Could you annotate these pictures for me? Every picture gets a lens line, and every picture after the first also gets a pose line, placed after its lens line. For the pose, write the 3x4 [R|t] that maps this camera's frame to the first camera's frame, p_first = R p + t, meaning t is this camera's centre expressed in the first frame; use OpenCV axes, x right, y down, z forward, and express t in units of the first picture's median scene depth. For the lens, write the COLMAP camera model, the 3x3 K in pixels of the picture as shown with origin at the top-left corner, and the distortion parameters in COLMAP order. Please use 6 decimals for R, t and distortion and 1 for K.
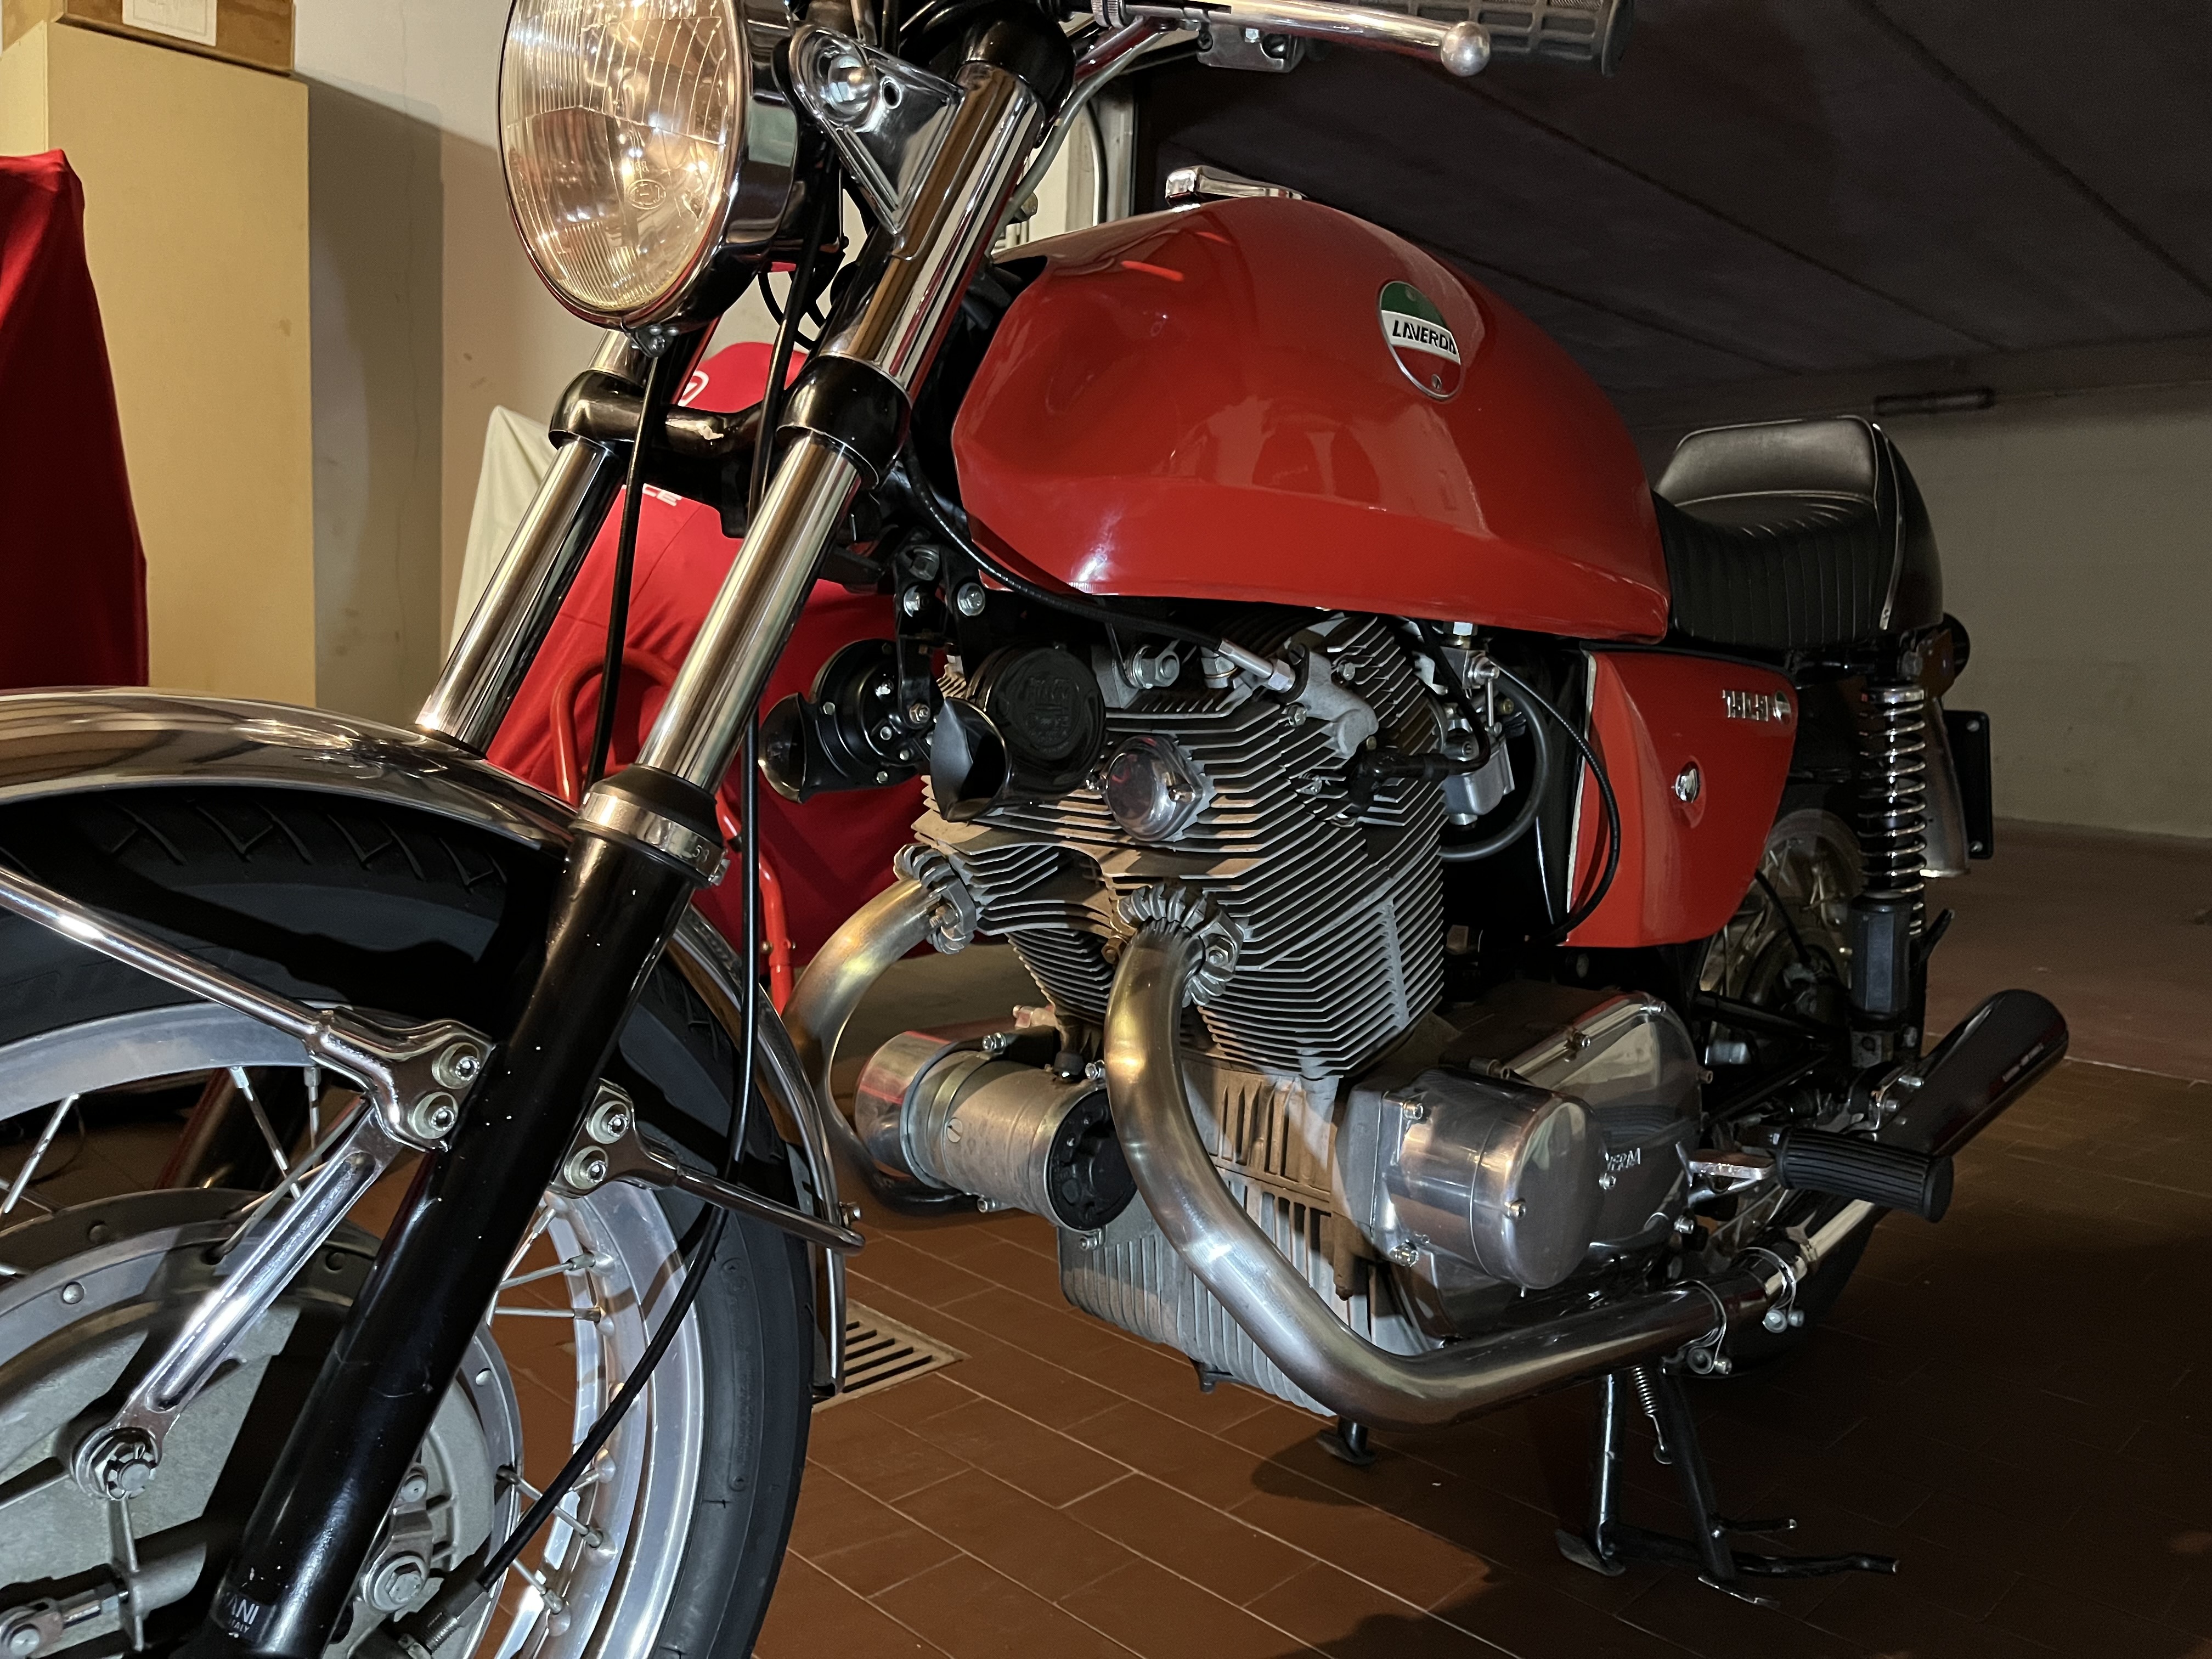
lens RADIAL K [[1690.2, 0, 1109.0], [0, 1690.2, 840.5], [0, 0, 1]] dist [0.092871, -0.134358]
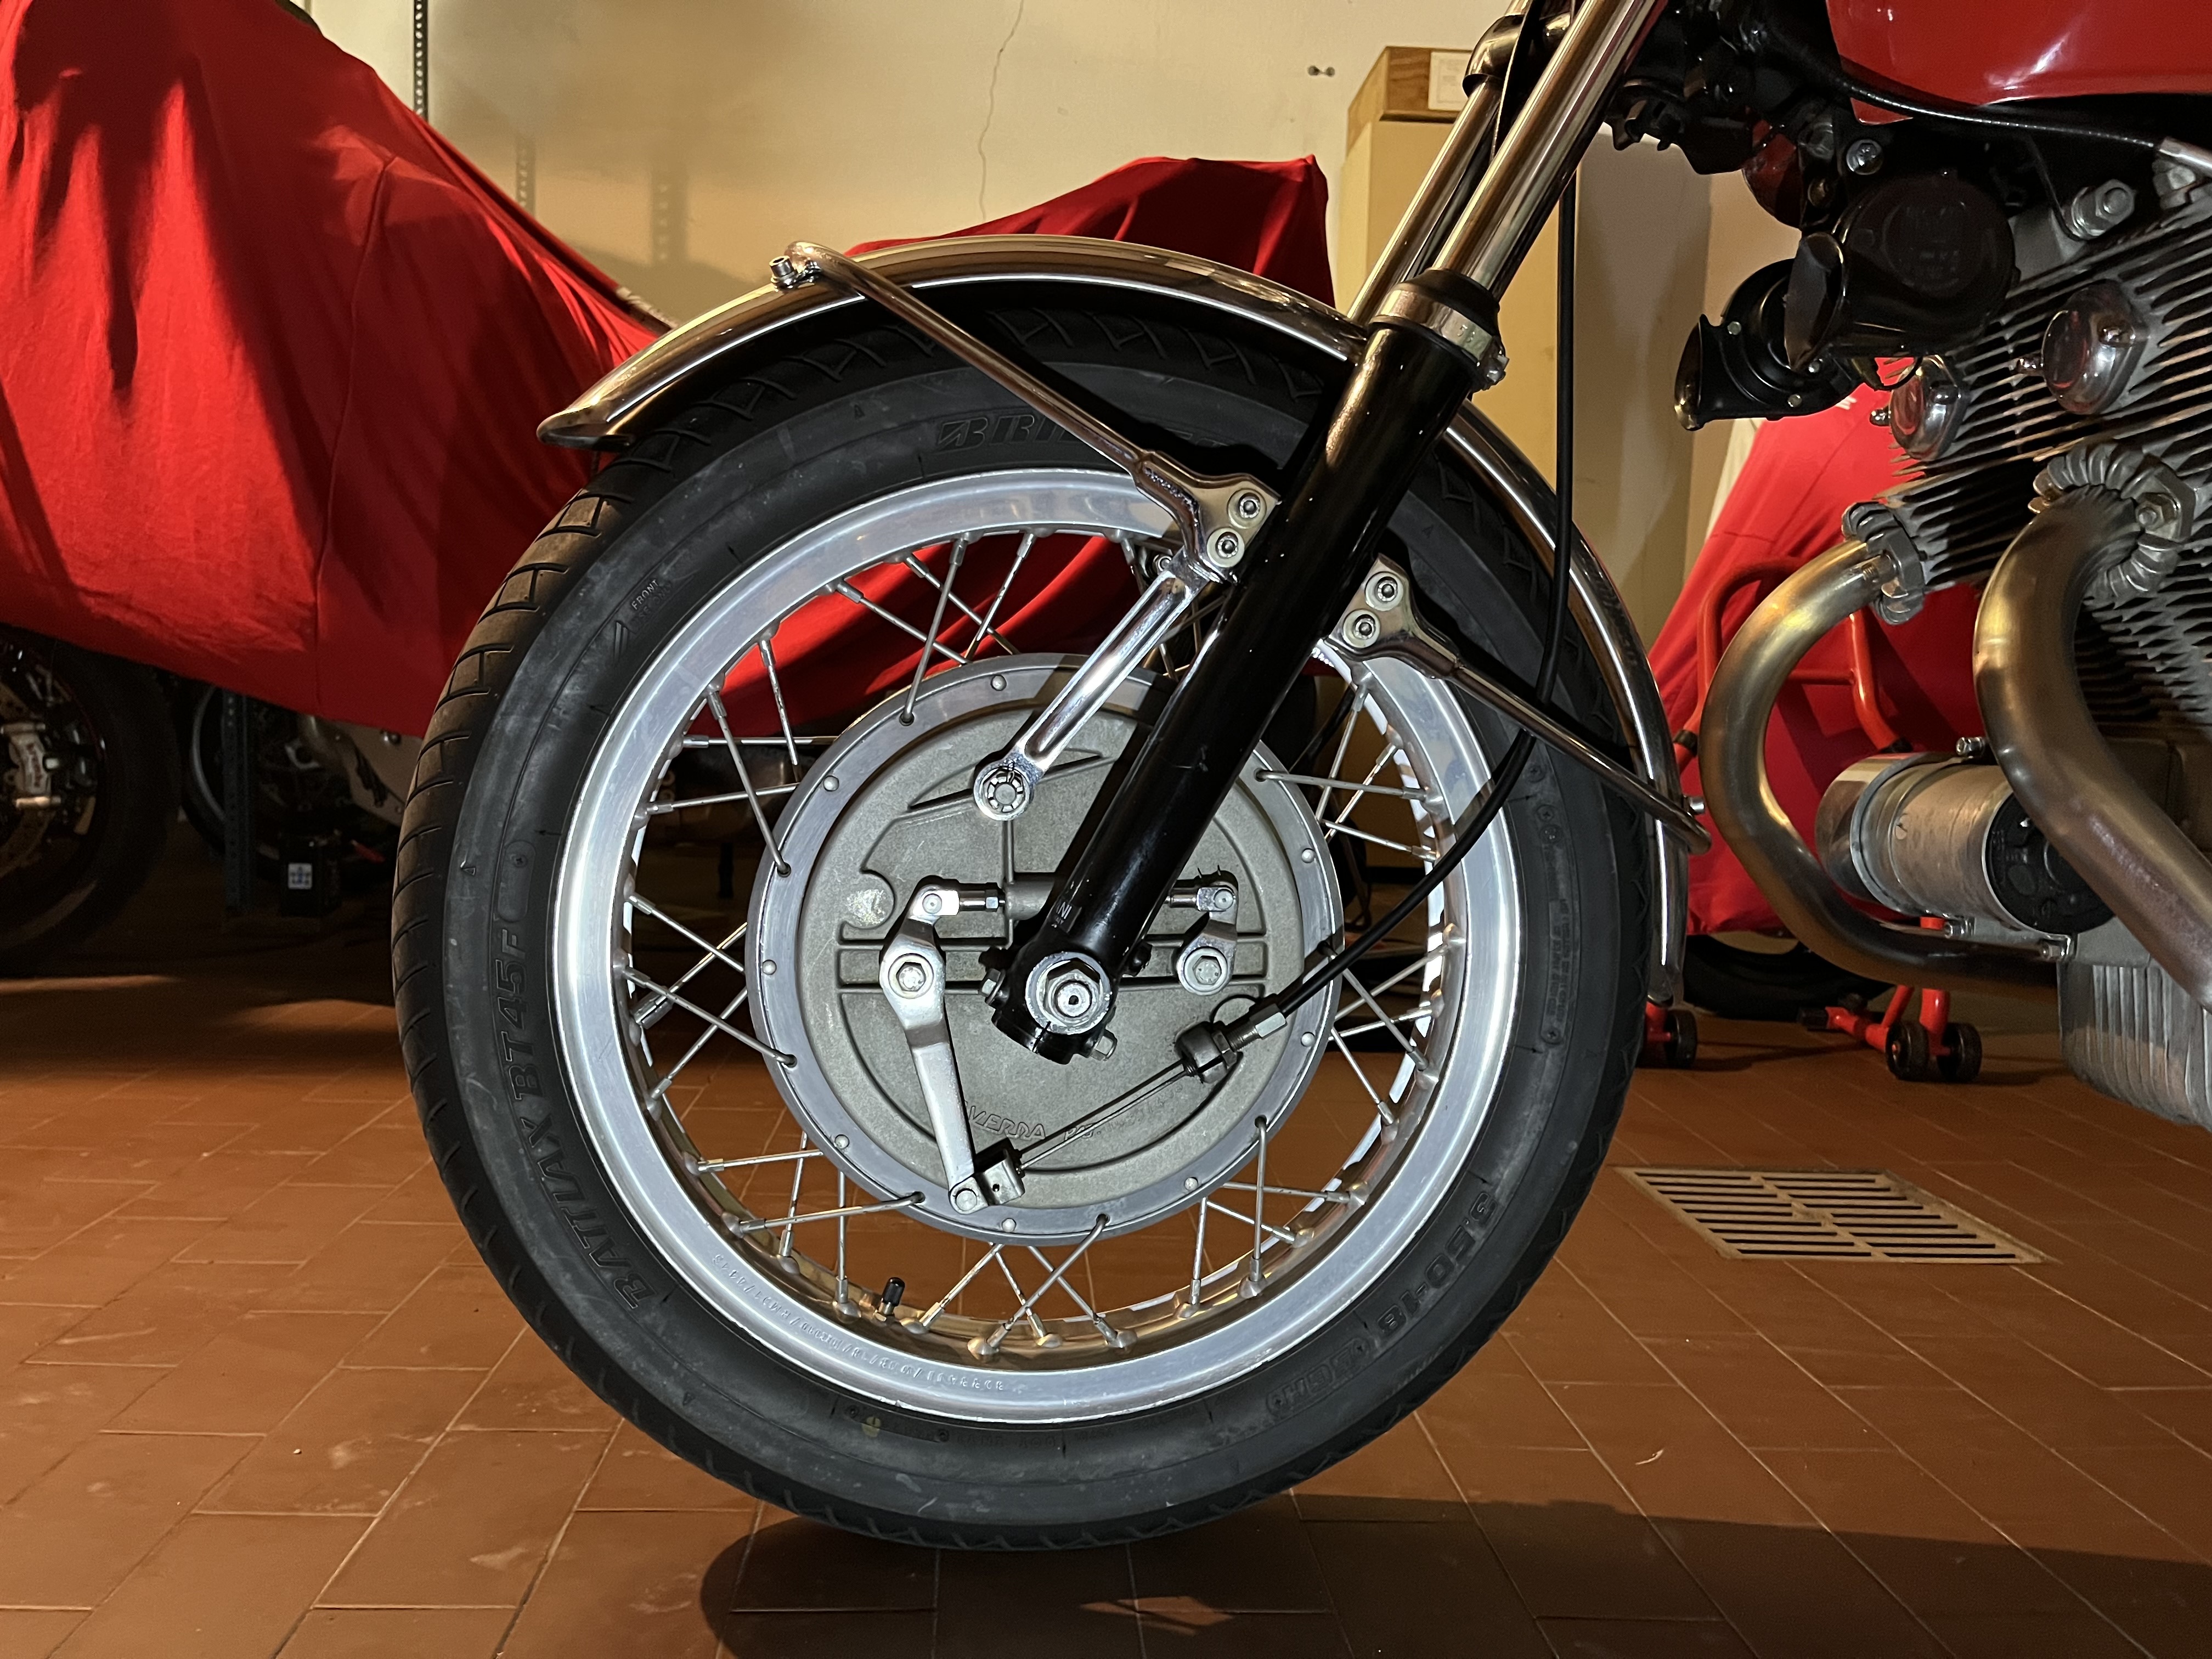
lens RADIAL K [[1690.2, 0, 1109.0], [0, 1690.2, 840.5], [0, 0, 1]] dist [0.092871, -0.134358]
pose [[0.742478, 0.034752, -0.668969, 0.244641], [-0.073700, 0.996829, -0.030014, 0.279493], [0.665804, 0.071587, 0.742684, 0.043489]]
